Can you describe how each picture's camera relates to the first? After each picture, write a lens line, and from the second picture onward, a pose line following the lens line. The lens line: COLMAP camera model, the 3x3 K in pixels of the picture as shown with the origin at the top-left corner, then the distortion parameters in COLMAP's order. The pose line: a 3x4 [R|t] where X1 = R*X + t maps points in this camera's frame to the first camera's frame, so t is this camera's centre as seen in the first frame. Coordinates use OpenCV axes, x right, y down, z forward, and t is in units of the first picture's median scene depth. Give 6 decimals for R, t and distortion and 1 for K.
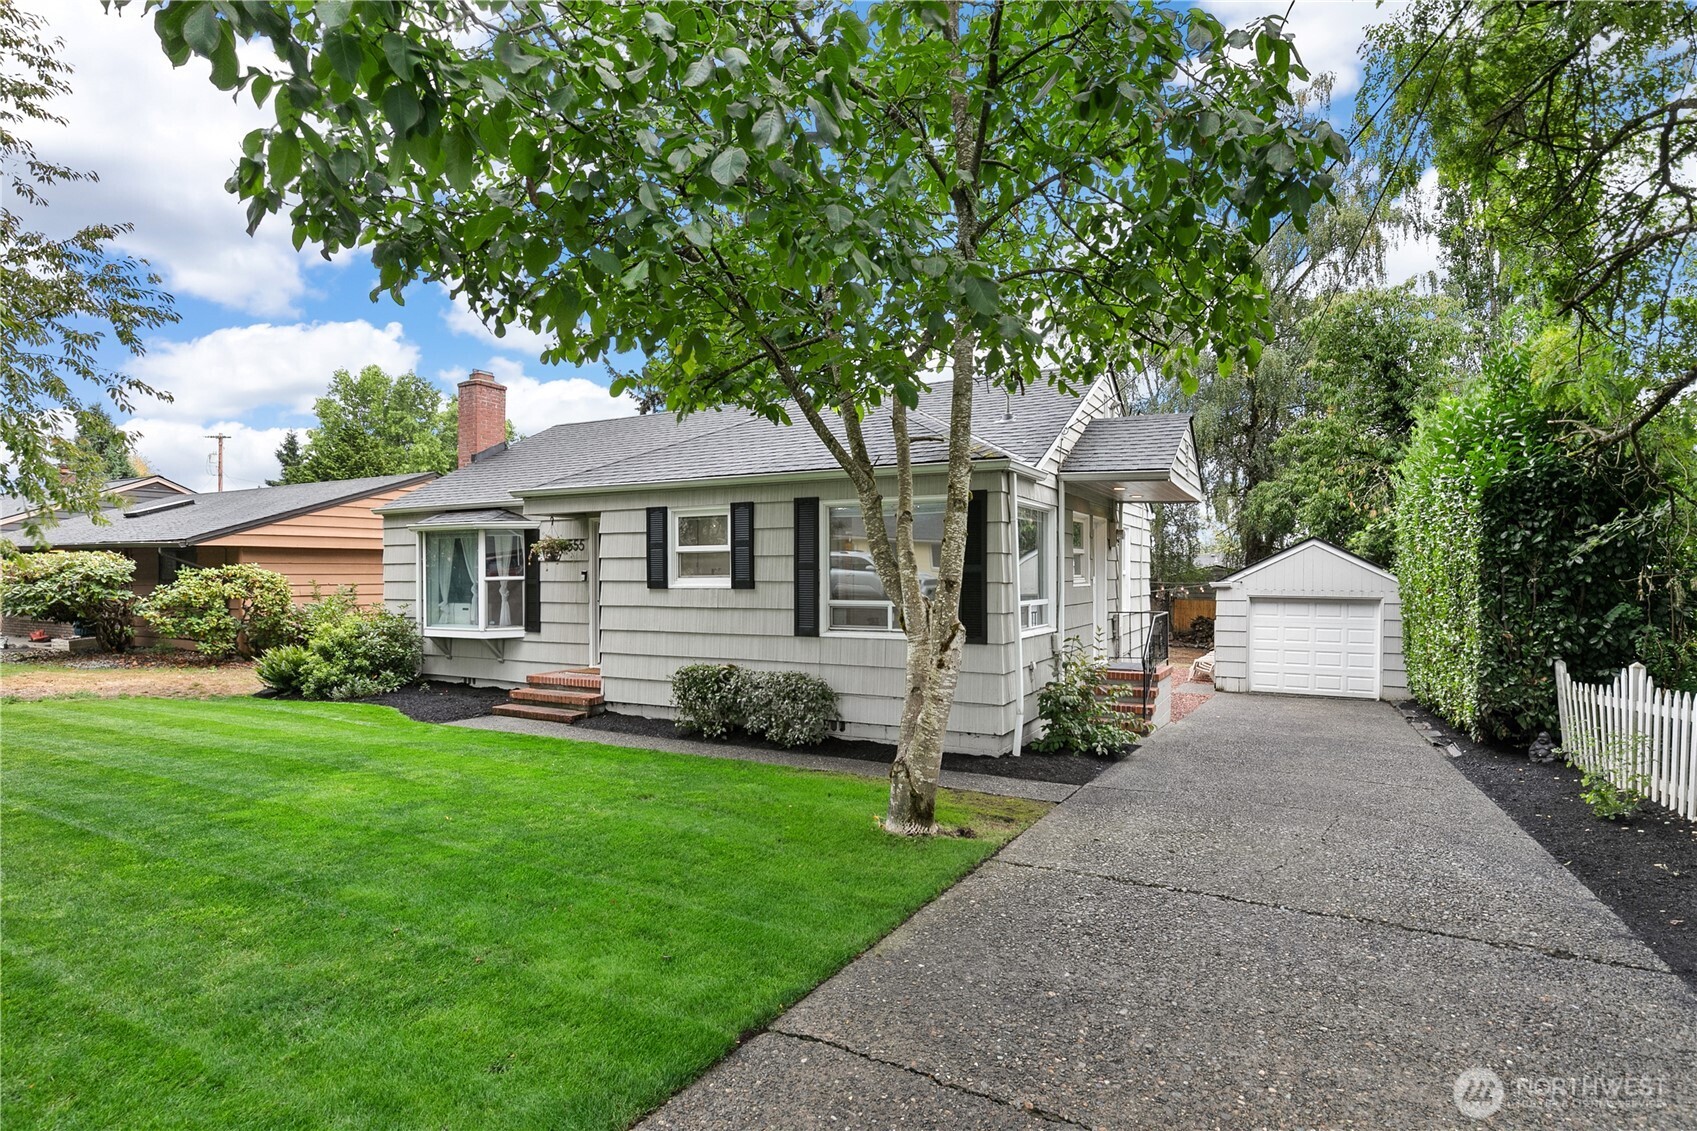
lens RADIAL K [[879.4, 0, 851.3], [0, 879.4, 599.0], [0, 0, 1]] dist [-0.005770, -0.000844]
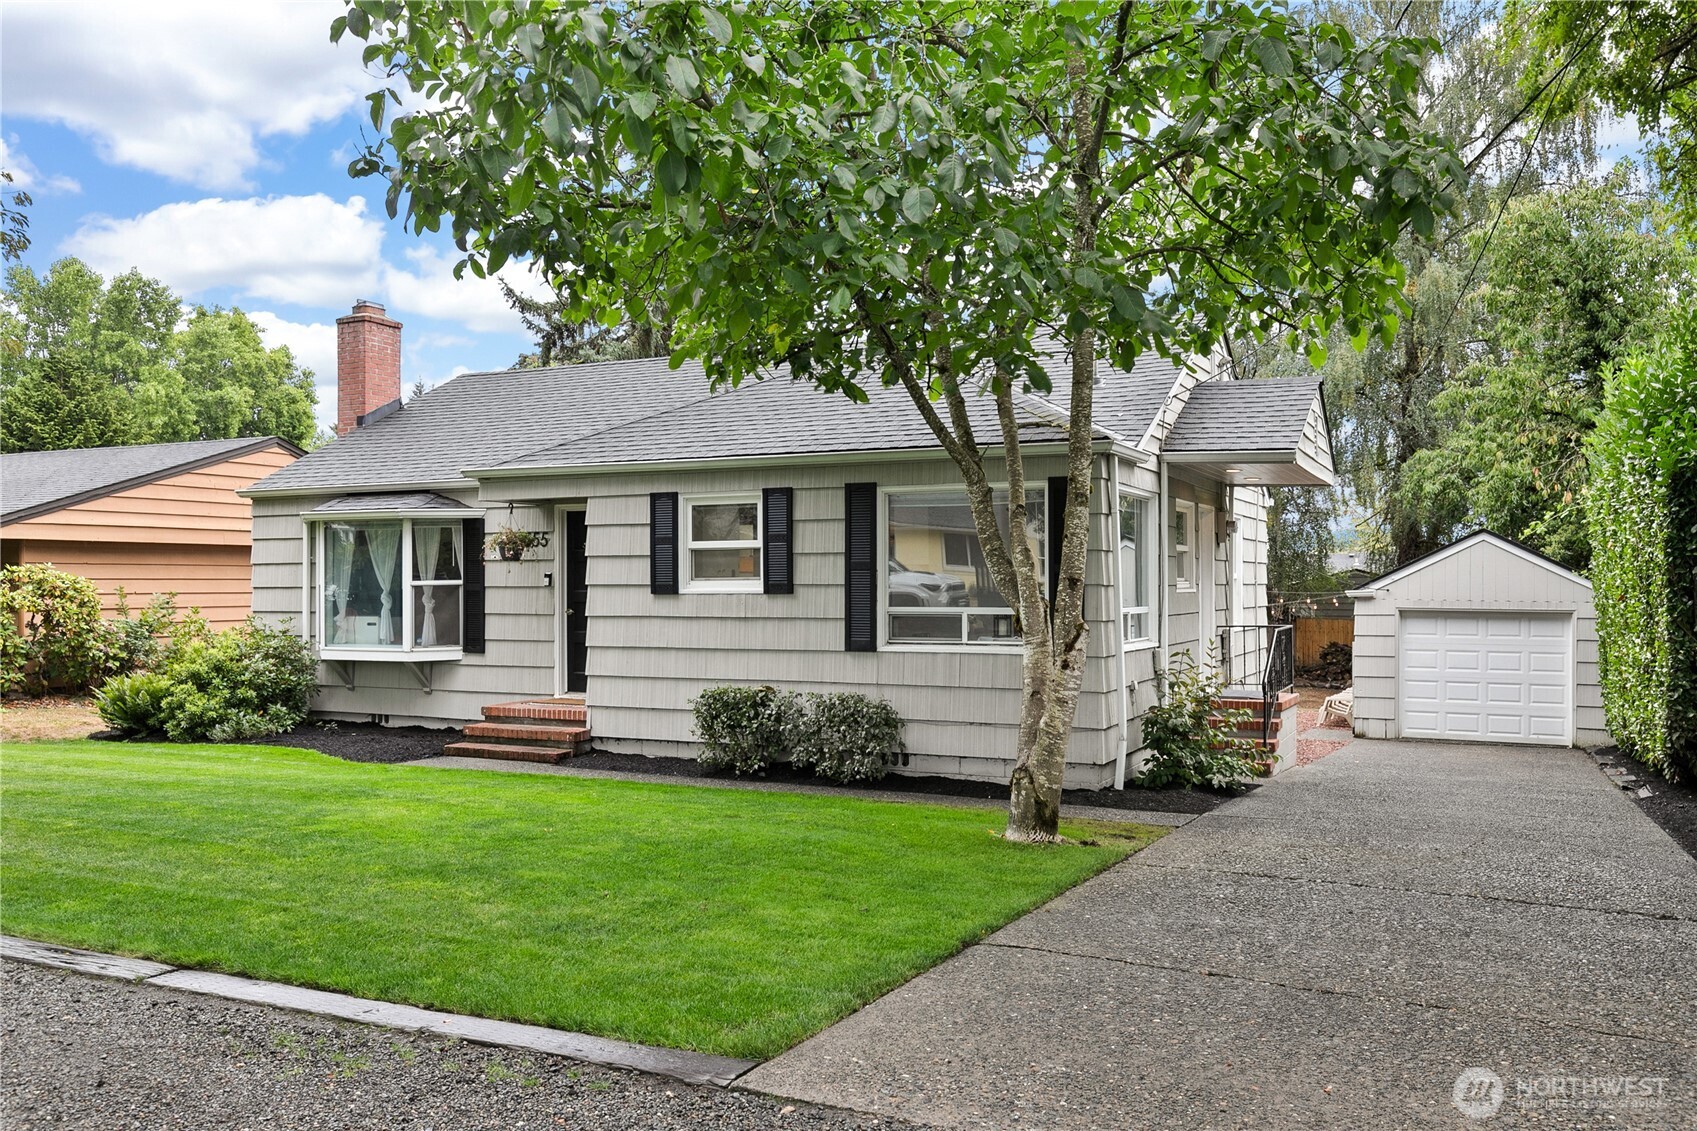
lens RADIAL K [[1366.9, 0, 848.3], [0, 1366.9, 603.7], [0, 0, 1]] dist [0.014050, 0.013470]
pose [[0.999303, -0.000397, 0.037318, -0.094955], [0.000921, 0.999901, -0.014029, 0.013890], [-0.037309, 0.014054, 0.999205, -0.241322]]
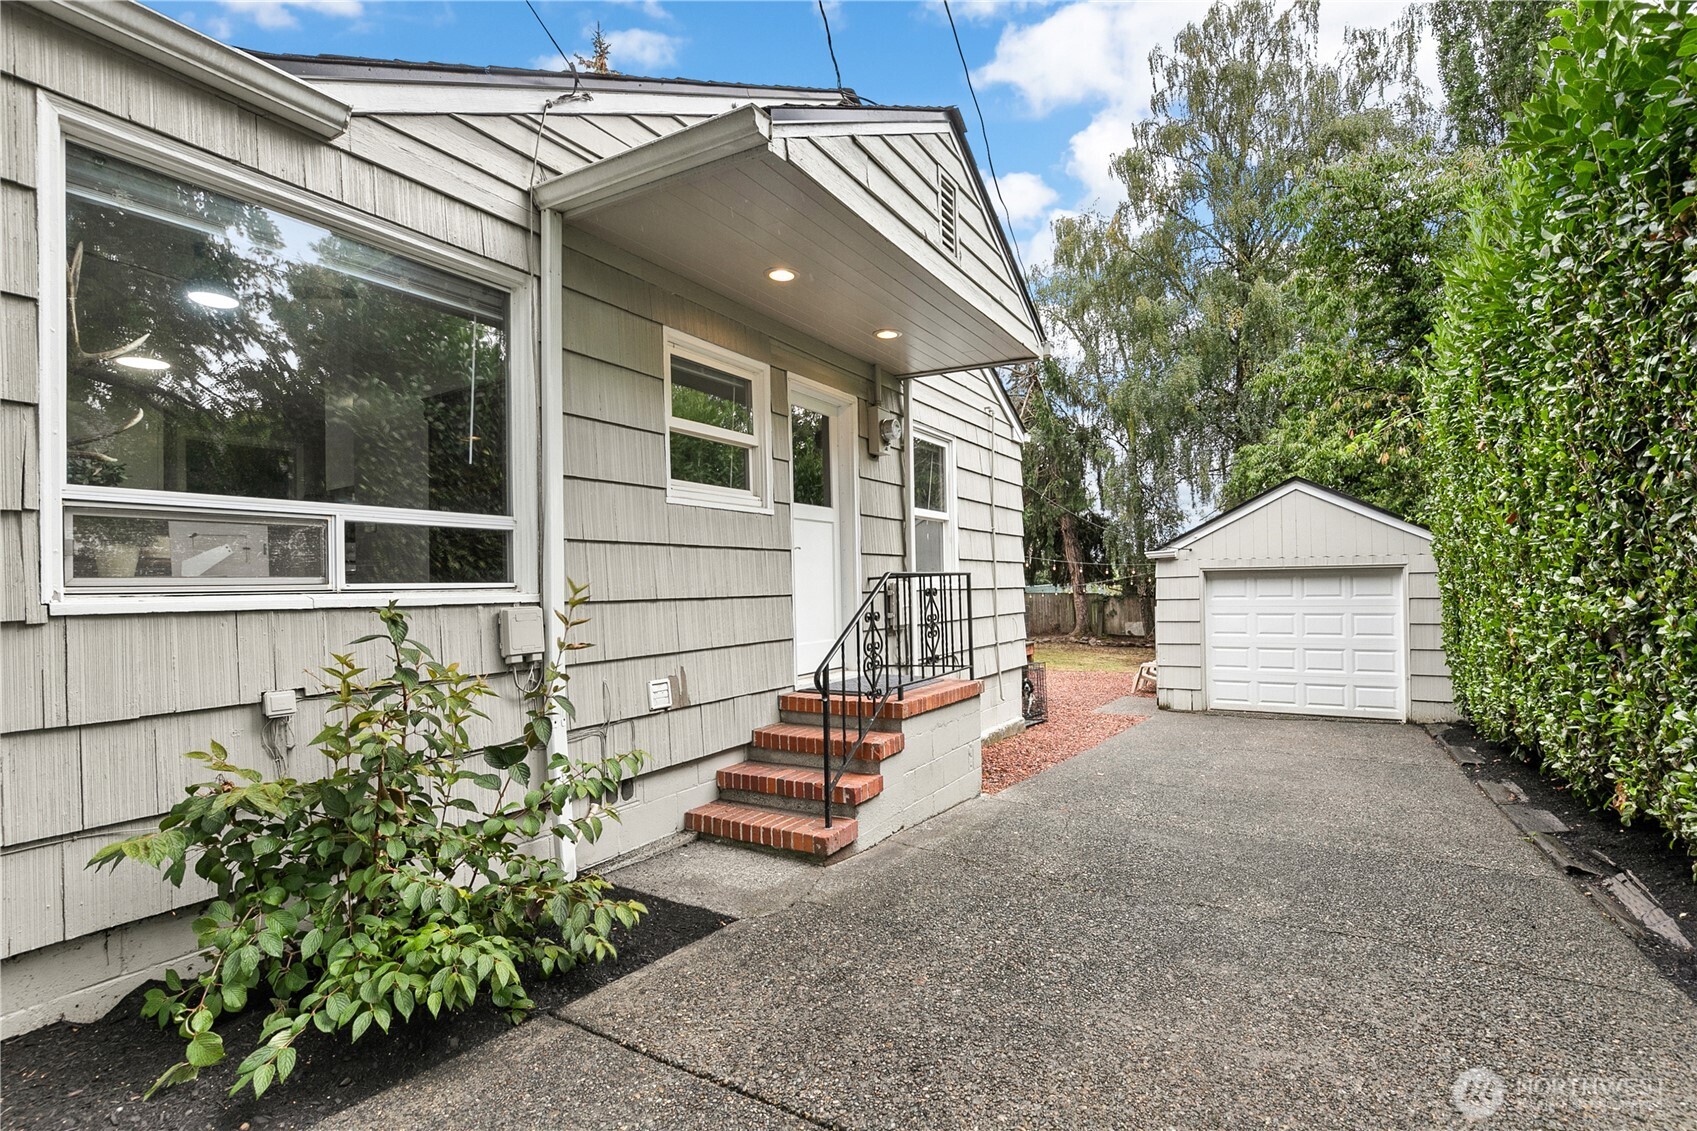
lens RADIAL K [[813.1, 0, 846.1], [0, 813.1, 588.4], [0, 0, 1]] dist [-0.003646, -0.000421]
pose [[0.998558, -0.020618, -0.049559, 0.355052], [0.019264, 0.999432, -0.027650, 0.039994], [0.050101, 0.026656, 0.998388, 0.610132]]
